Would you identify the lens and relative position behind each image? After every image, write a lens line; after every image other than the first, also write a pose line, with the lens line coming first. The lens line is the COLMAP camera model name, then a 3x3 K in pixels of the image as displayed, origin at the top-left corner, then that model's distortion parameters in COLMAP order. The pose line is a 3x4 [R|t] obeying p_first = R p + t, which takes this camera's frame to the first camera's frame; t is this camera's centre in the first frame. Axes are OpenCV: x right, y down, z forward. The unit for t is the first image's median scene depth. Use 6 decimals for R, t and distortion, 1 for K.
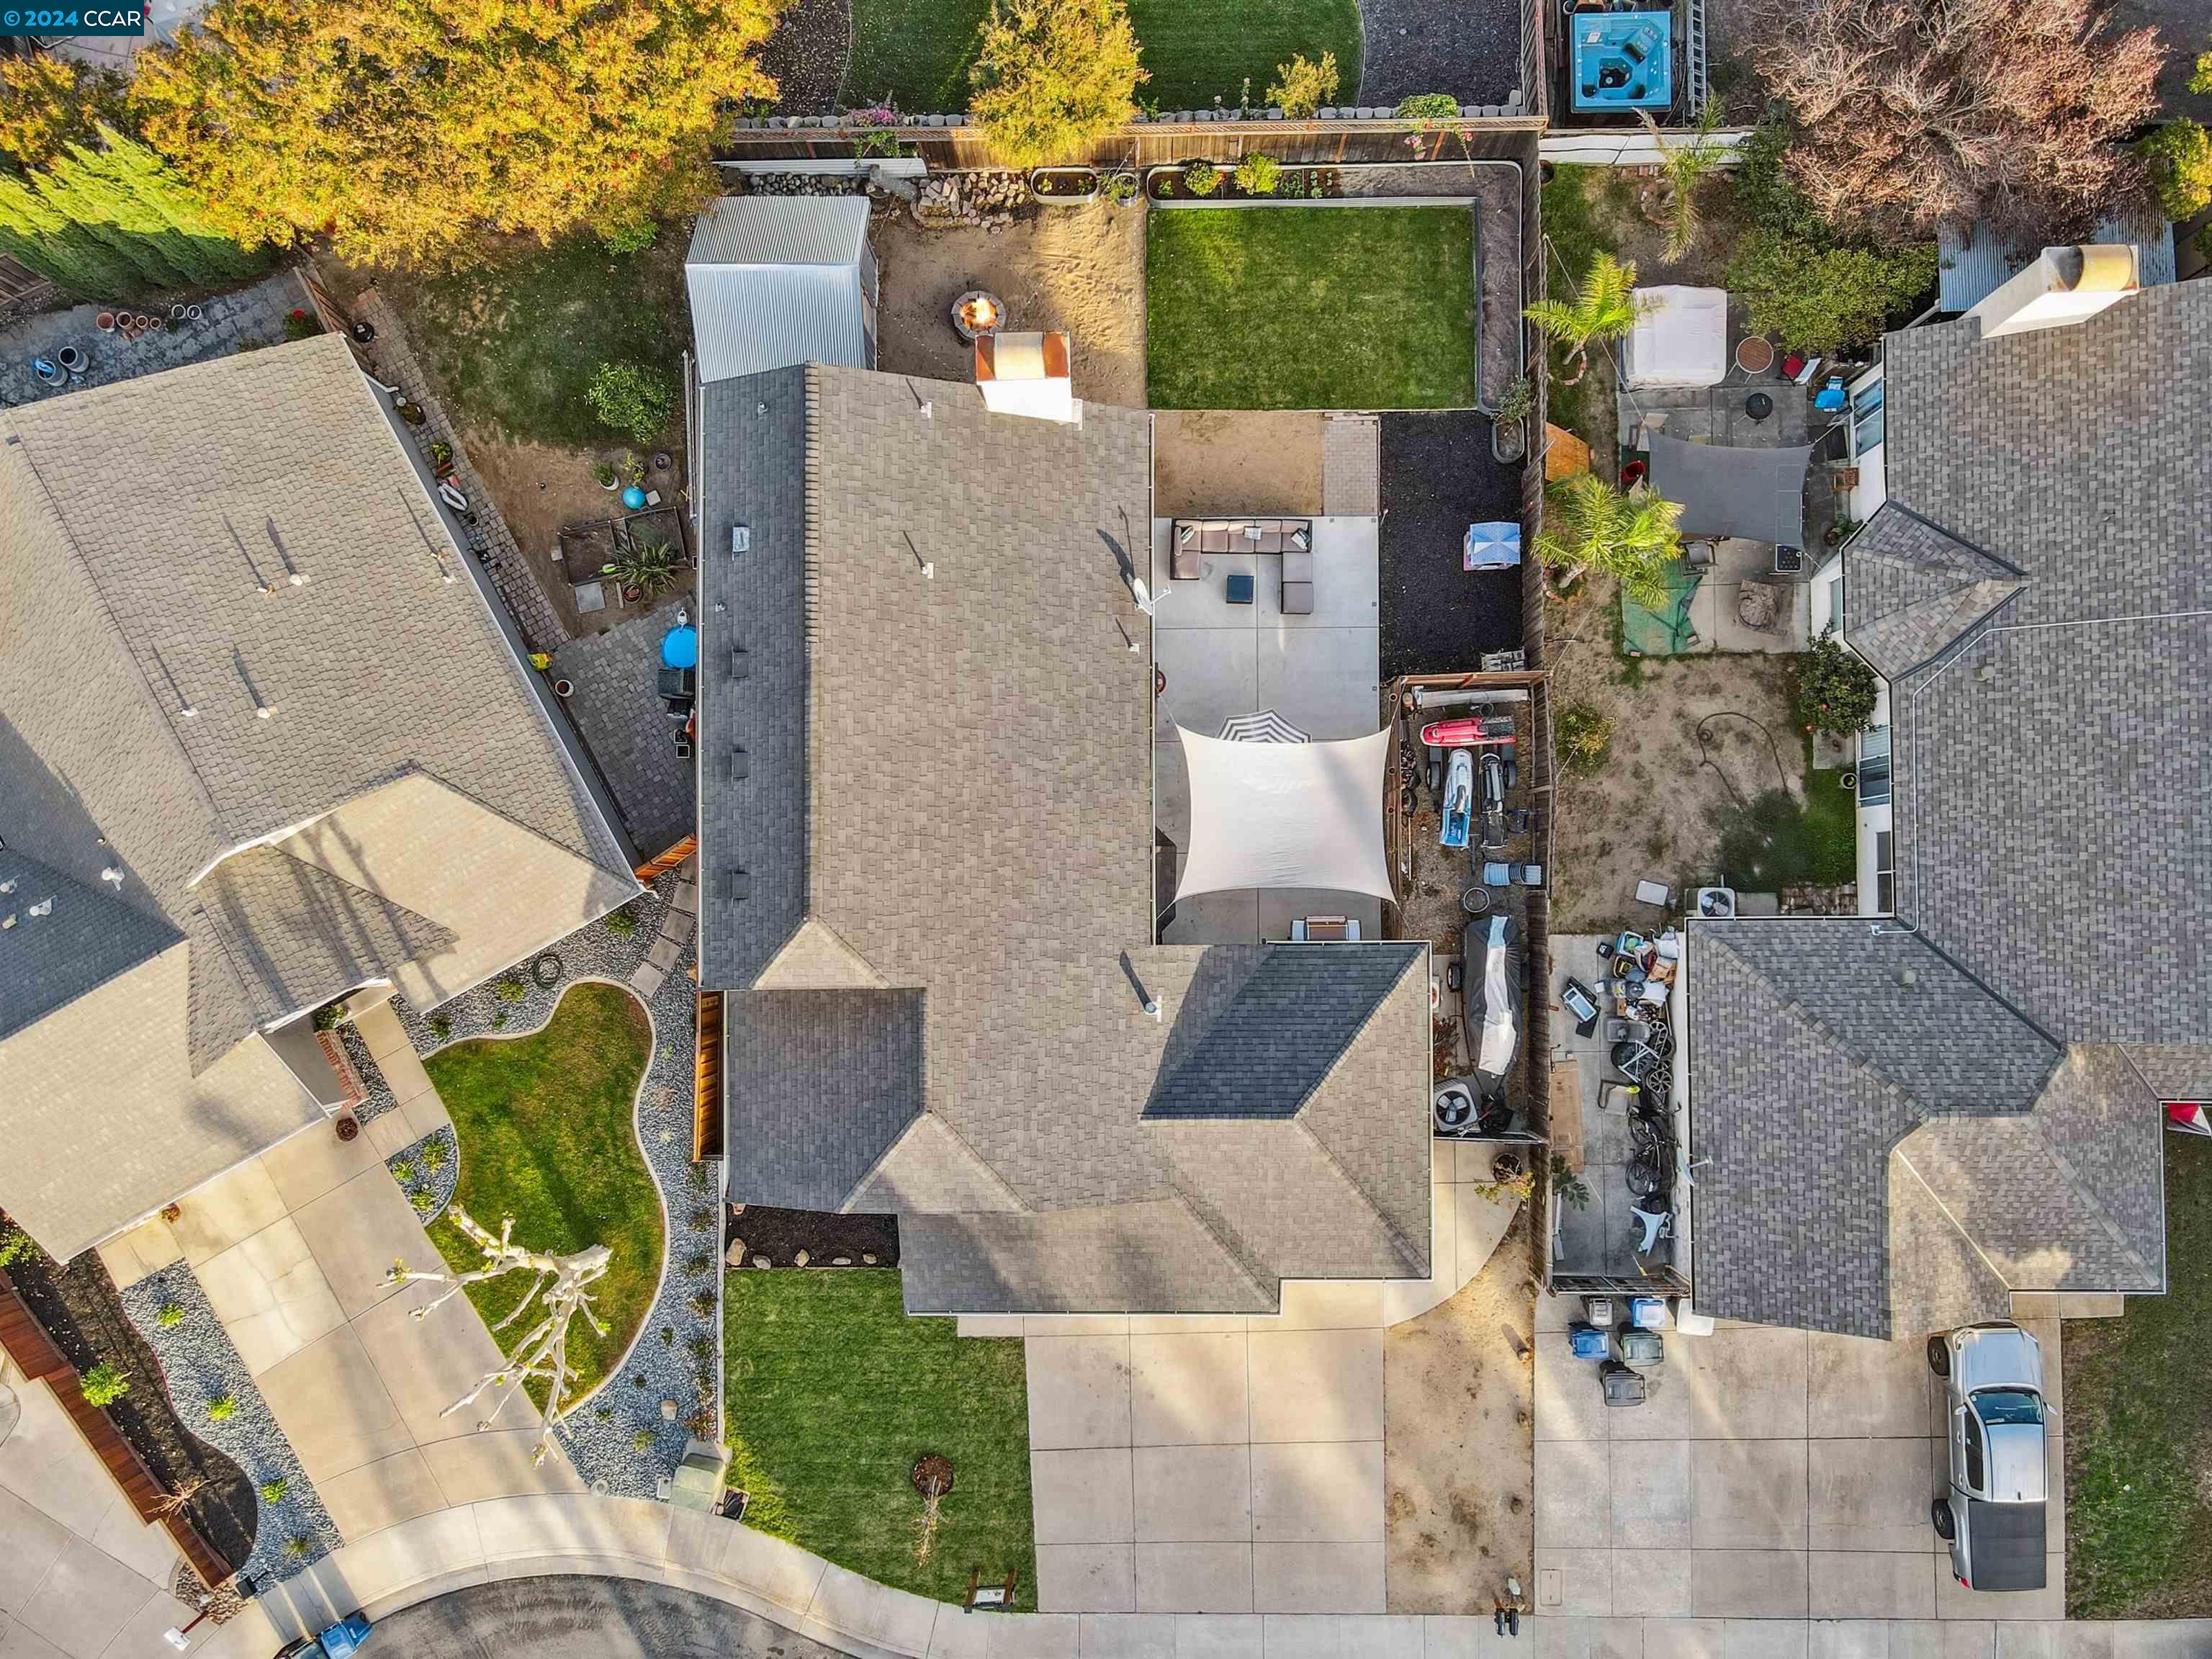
lens RADIAL K [[1648.8, 0, 1112.8], [0, 1648.8, 841.5], [0, 0, 1]] dist [-0.001223, 0.031142]
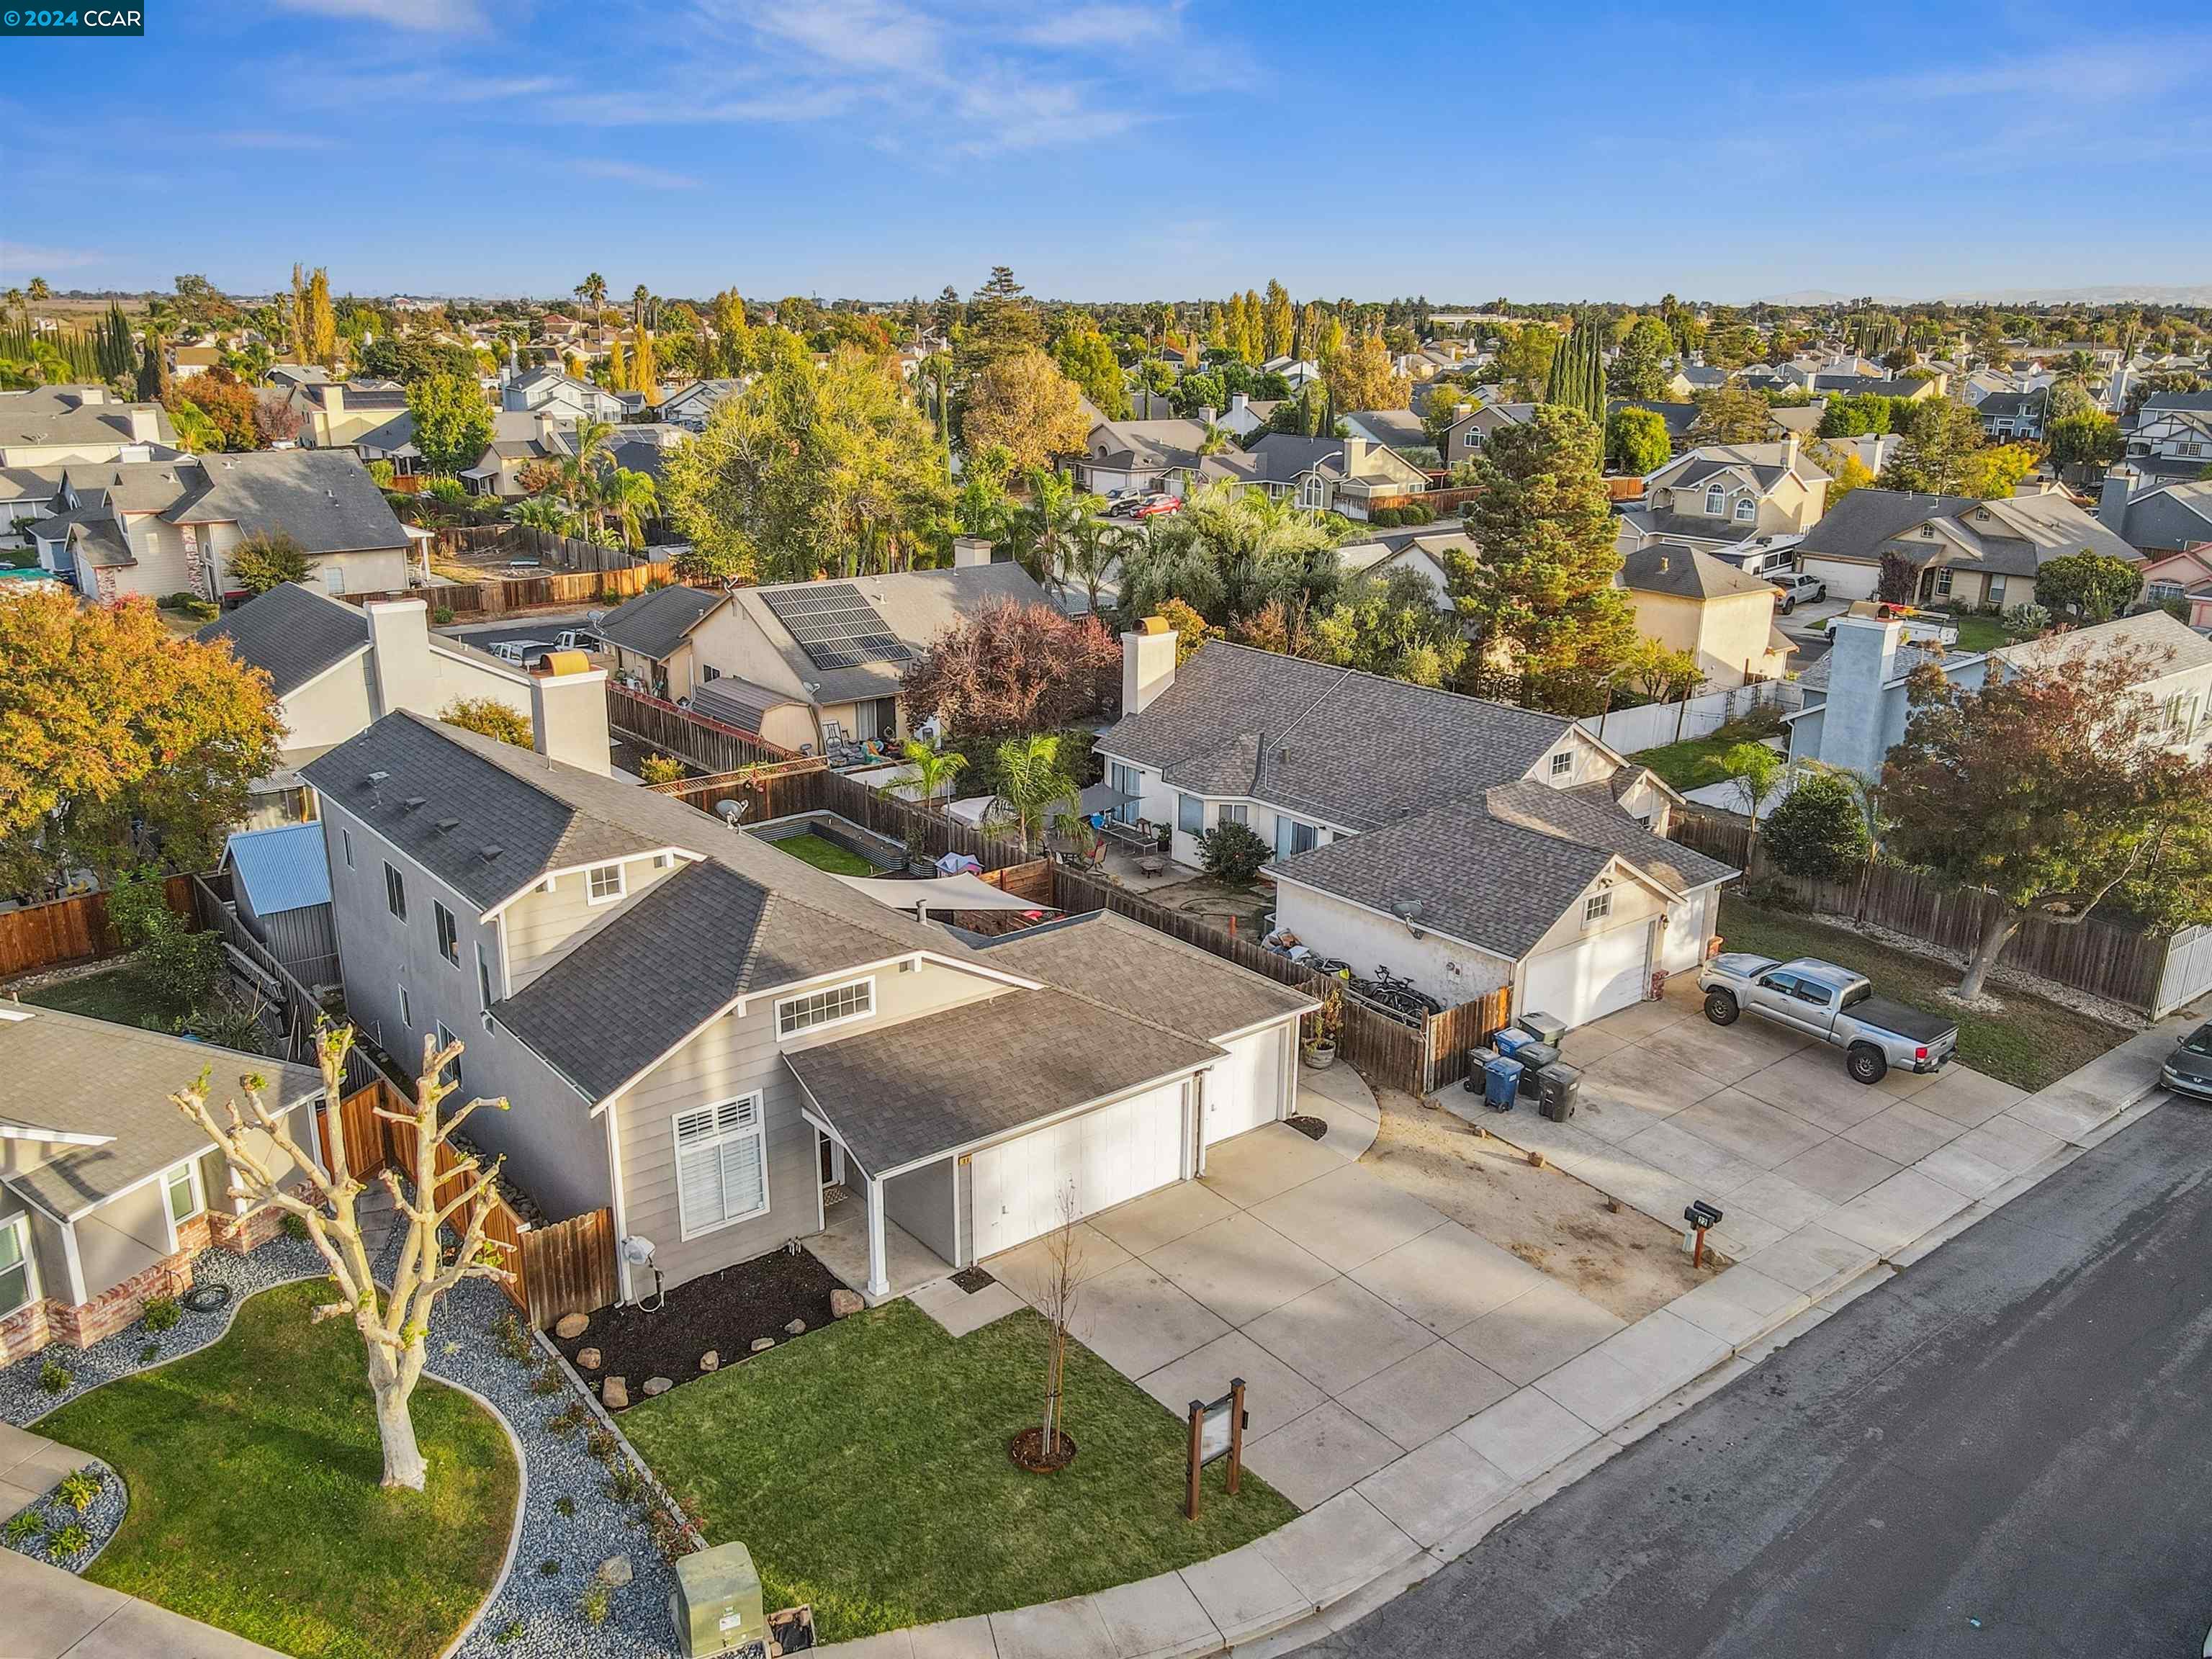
lens RADIAL K [[1717.8, 0, 1106.0], [0, 1717.8, 829.5], [0, 0, 1]] dist [-0.027144, 0.100361]
pose [[0.781142, -0.155876, 0.604582, -0.462648], [0.622513, 0.268734, -0.735024, 0.833939], [-0.047899, 0.950518, 0.306954, 0.552676]]
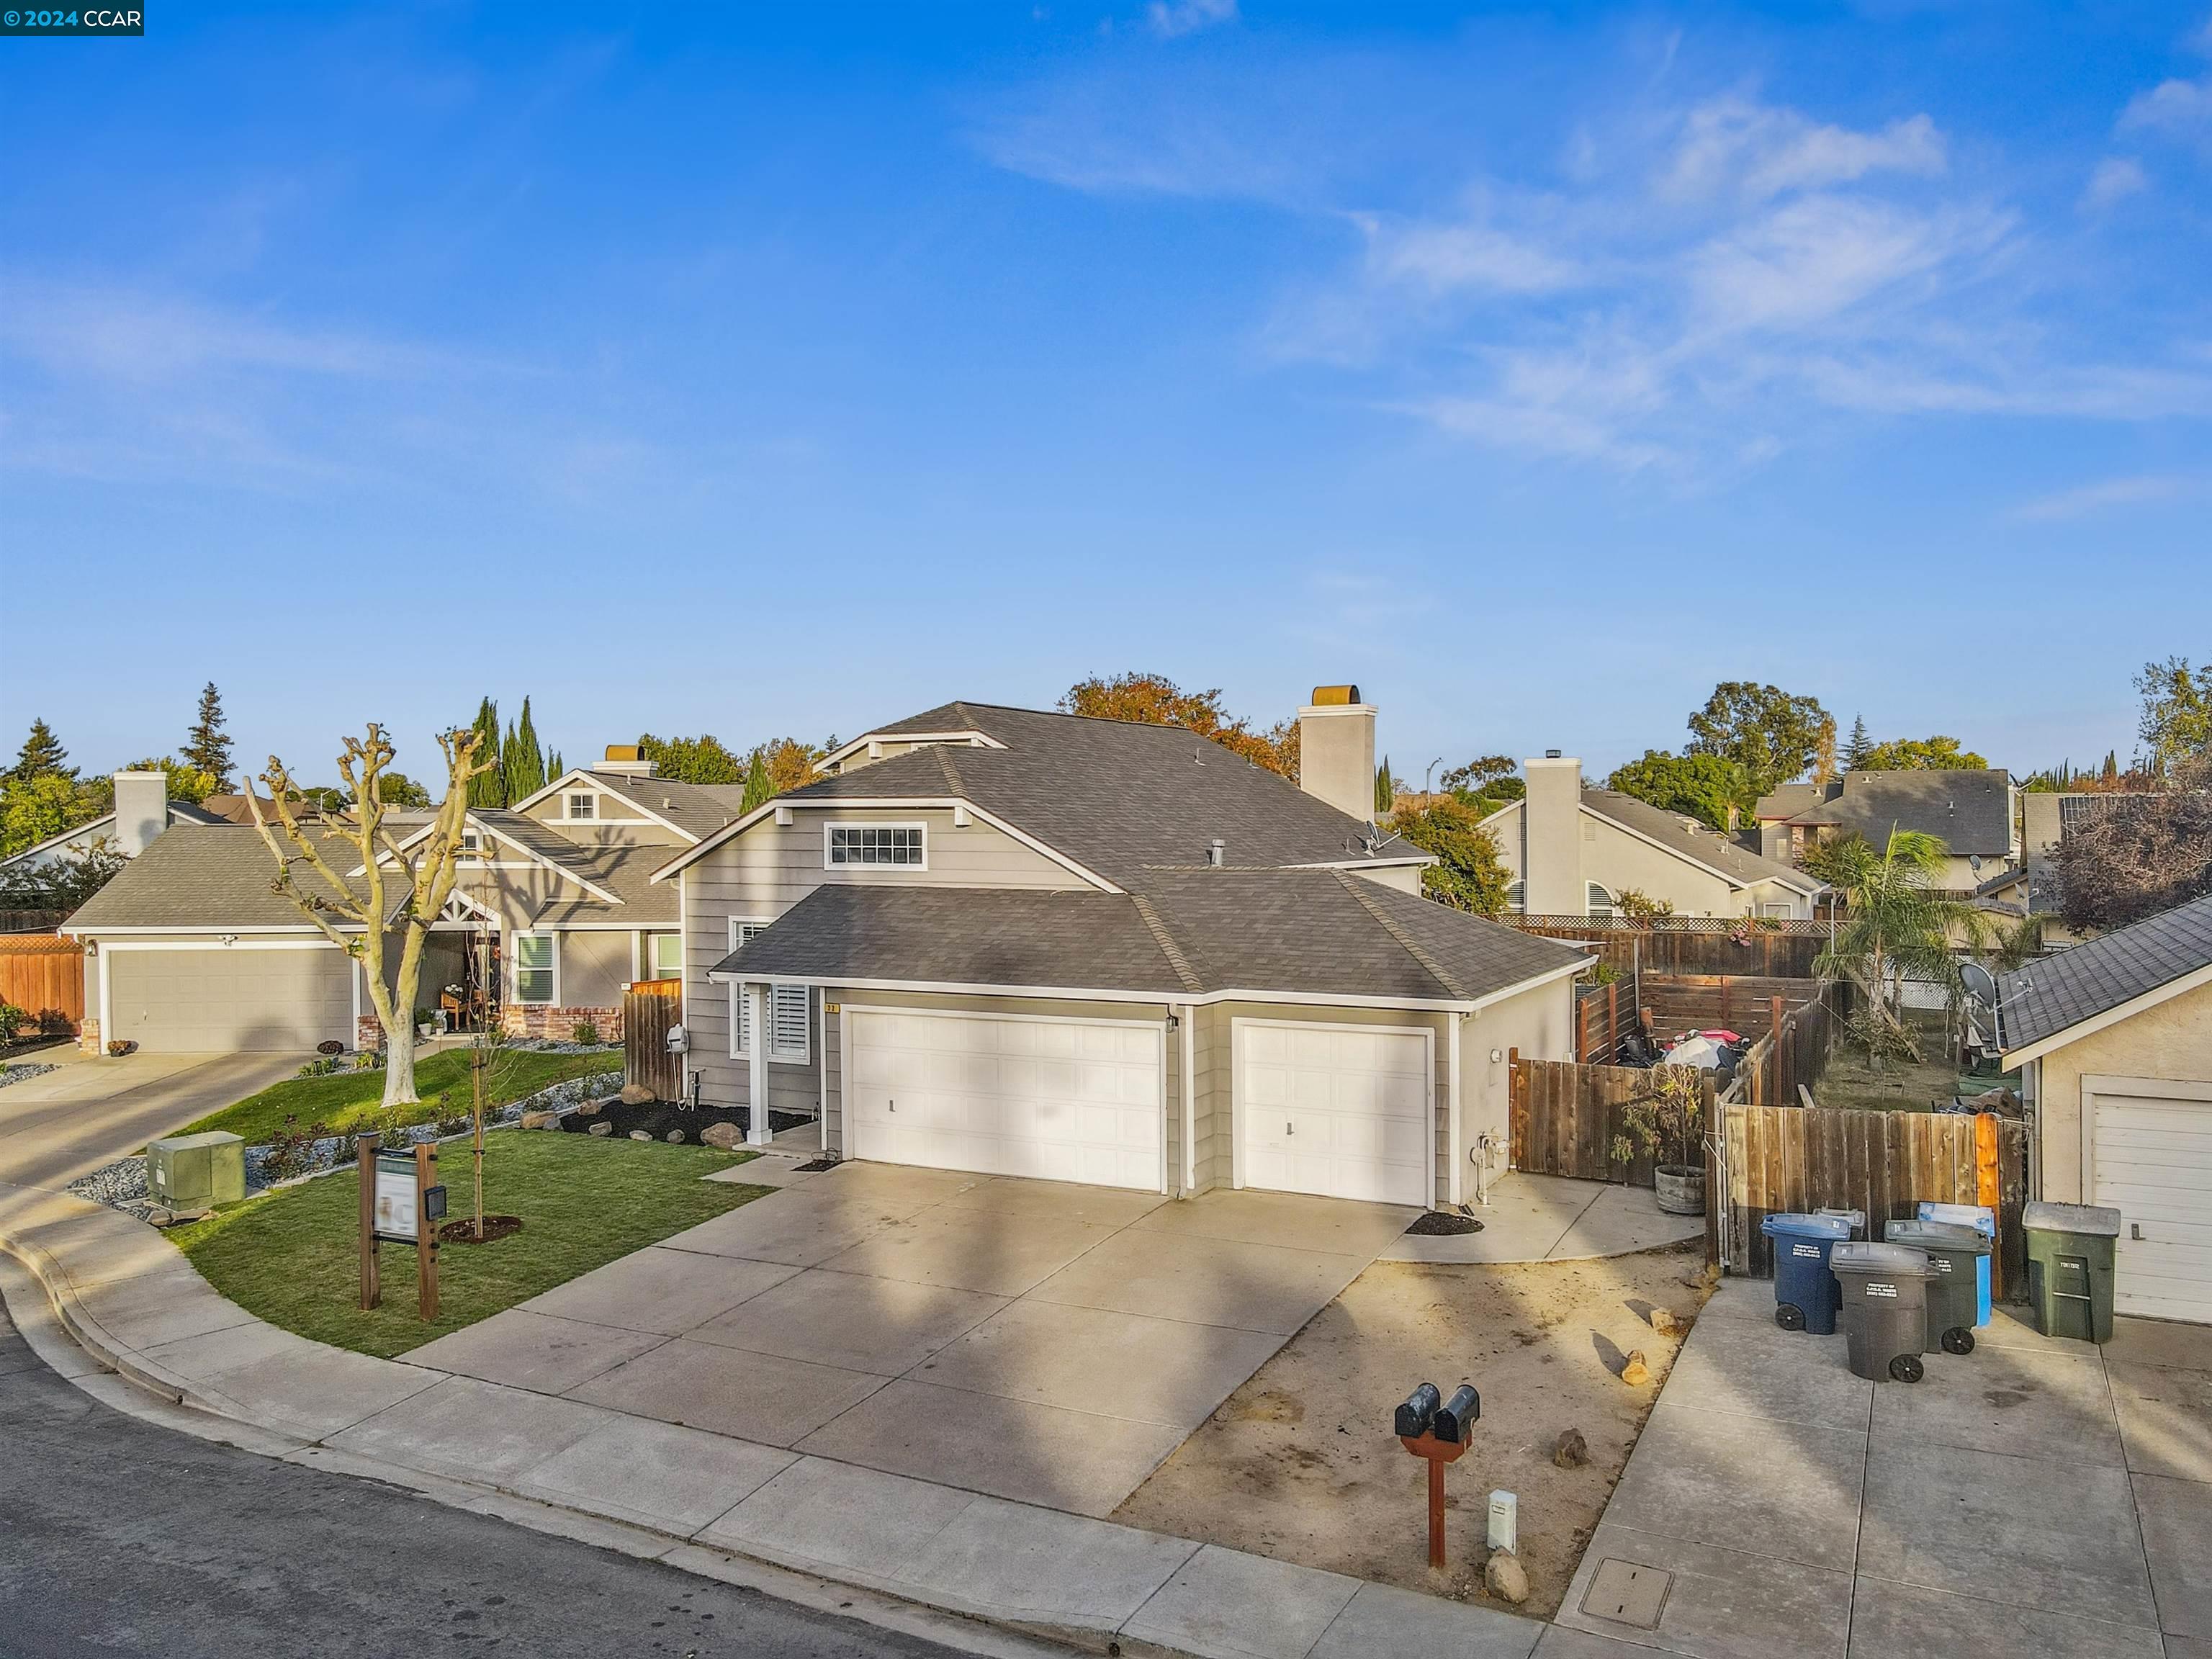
lens RADIAL K [[1631.7, 0, 1122.5], [0, 1631.7, 844.4], [0, 0, 1]] dist [0.004745, 0.013279]
pose [[0.885989, 0.021807, -0.463192, 0.317782], [-0.463680, 0.052031, -0.884473, 0.748423], [0.004813, 0.998407, 0.056211, 0.844295]]
